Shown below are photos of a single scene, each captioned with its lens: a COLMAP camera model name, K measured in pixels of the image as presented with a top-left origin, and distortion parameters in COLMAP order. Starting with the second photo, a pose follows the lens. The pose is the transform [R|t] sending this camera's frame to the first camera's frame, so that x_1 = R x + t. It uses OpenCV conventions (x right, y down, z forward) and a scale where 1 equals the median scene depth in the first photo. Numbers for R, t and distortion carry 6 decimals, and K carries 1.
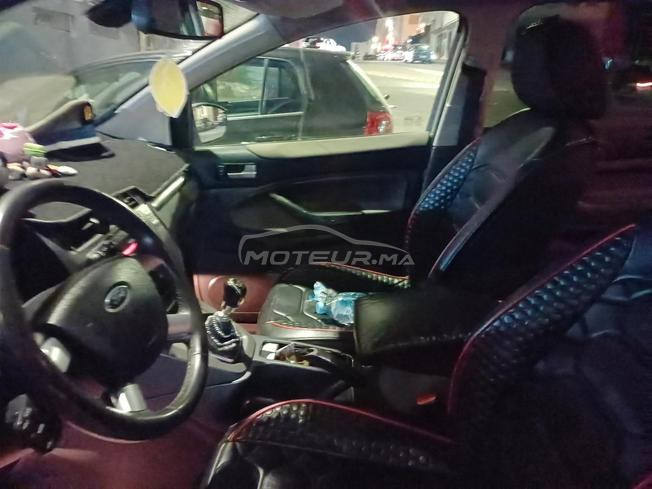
lens RADIAL K [[481.6, 0, 325.7], [0, 481.6, 242.1], [0, 0, 1]] dist [0.057010, -0.067796]
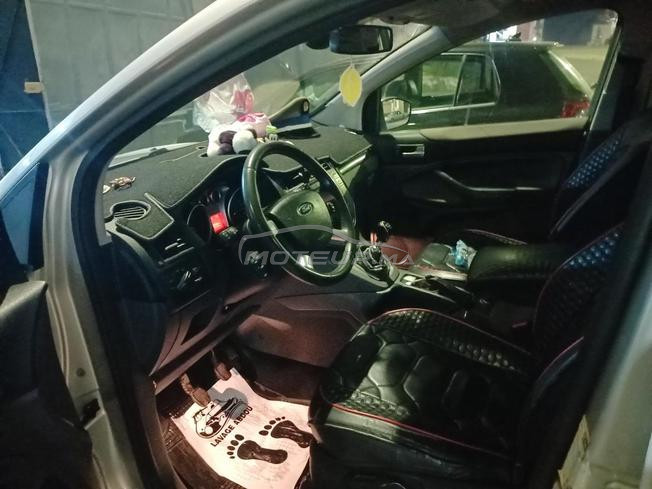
lens RADIAL K [[481.6, 0, 328.5], [0, 481.6, 247.6], [0, 0, 1]] dist [0.057010, -0.067796]
pose [[0.913669, 0.095266, -0.395136, 0.185670], [-0.087735, 0.995452, 0.037132, 0.095191], [0.396877, 0.000741, 0.917872, -0.299539]]
